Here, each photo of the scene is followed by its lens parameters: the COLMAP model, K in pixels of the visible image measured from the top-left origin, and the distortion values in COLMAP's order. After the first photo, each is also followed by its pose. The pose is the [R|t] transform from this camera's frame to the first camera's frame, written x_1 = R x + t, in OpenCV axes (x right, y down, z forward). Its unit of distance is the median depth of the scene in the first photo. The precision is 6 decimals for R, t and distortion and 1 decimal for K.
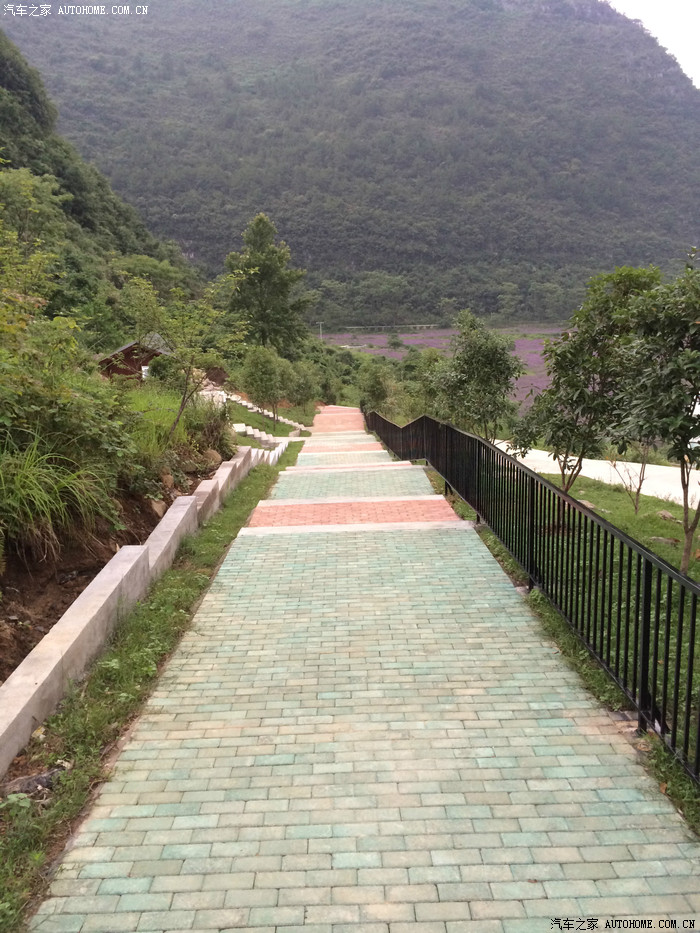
lens RADIAL K [[791.3, 0, 350.0], [0, 791.3, 466.5], [0, 0, 1]] dist [0.086289, -0.113221]
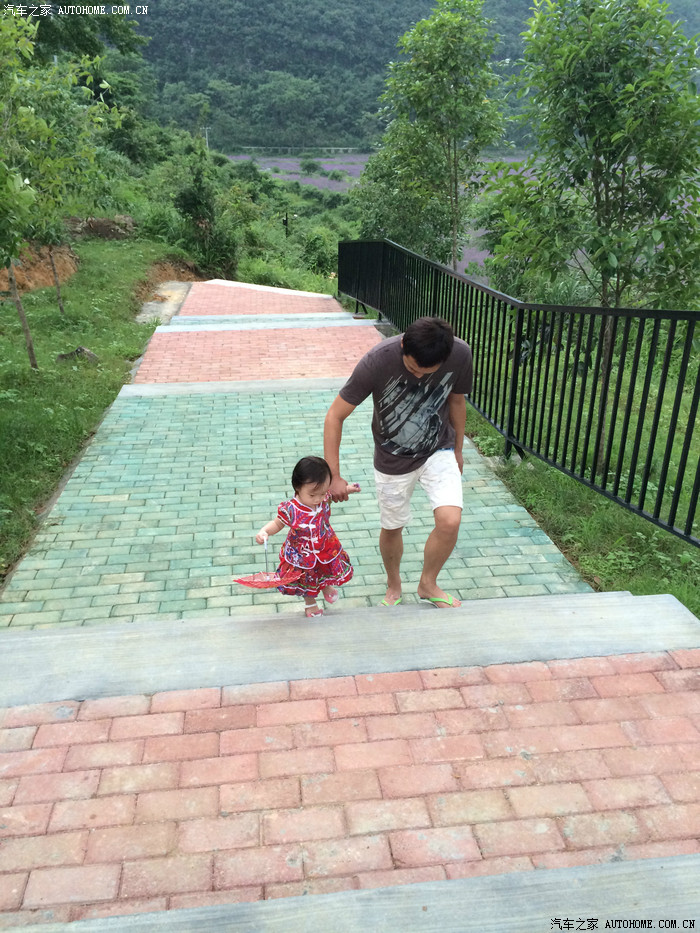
lens RADIAL K [[791.3, 0, 350.0], [0, 791.3, 466.5], [0, 0, 1]] dist [0.086289, -0.113221]
pose [[0.991998, -0.016010, 0.125232, -0.002871], [-0.007802, 0.982257, 0.187377, -0.013316], [-0.126009, -0.186854, 0.974273, 0.146464]]
